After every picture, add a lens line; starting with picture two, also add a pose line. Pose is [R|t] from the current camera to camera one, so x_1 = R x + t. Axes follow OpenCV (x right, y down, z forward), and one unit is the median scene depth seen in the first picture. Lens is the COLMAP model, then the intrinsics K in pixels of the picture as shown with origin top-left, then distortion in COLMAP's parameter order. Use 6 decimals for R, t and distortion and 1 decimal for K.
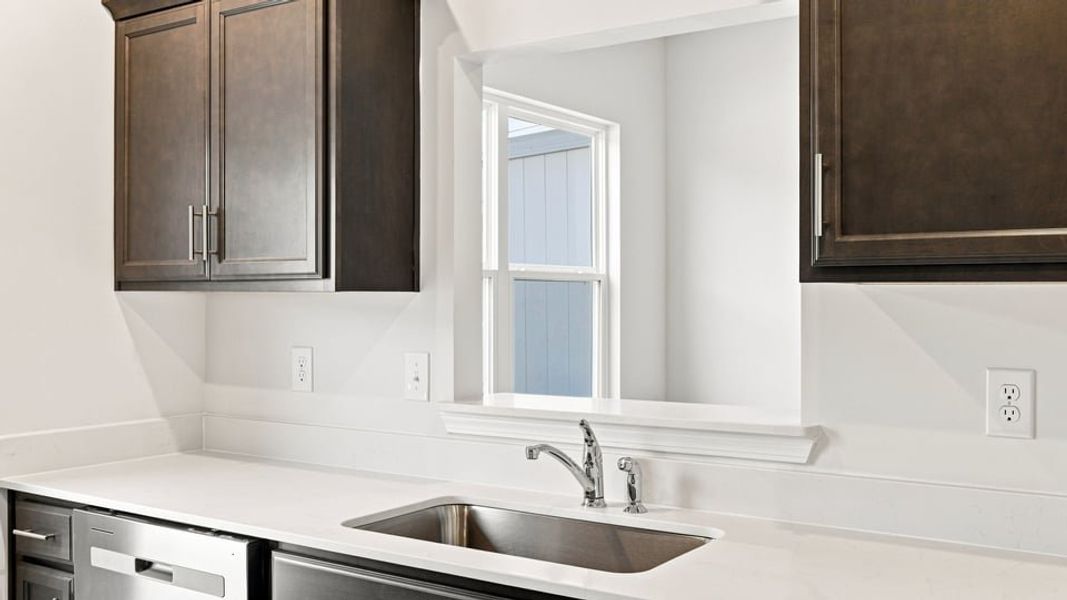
lens RADIAL K [[1053.7, 0, 519.6], [0, 1053.7, 296.1], [0, 0, 1]] dist [0.007405, 0.003944]
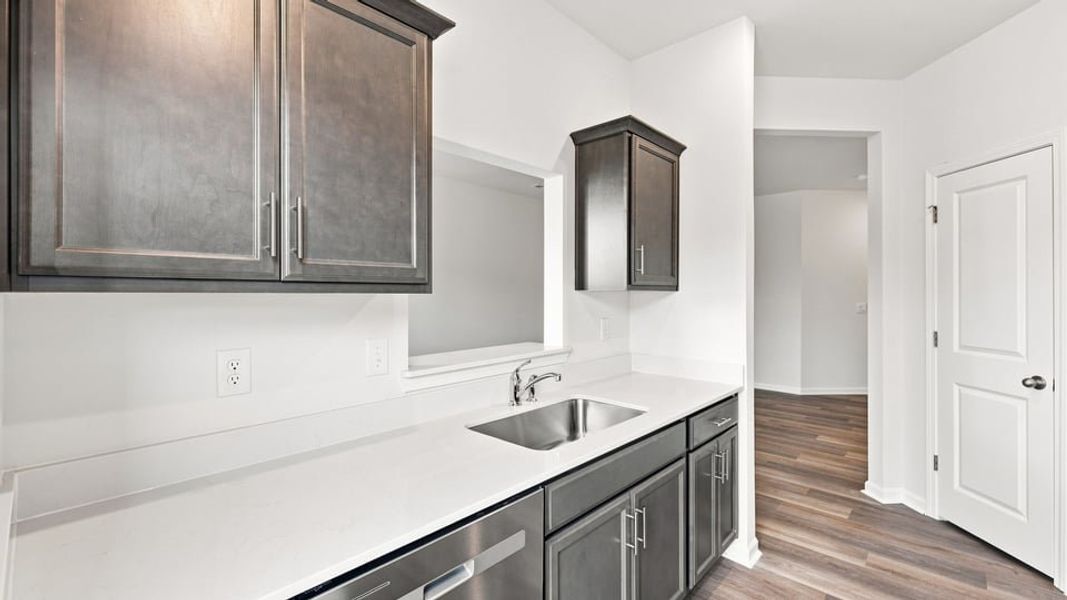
lens RADIAL K [[461.6, 0, 525.6], [0, 461.6, 295.9], [0, 0, 1]] dist [0.016001, -0.000020]
pose [[0.146164, -0.008601, 0.989223, -0.651514], [0.000958, 0.999963, 0.008553, -0.005018], [-0.989260, -0.000302, 0.146167, 0.737714]]
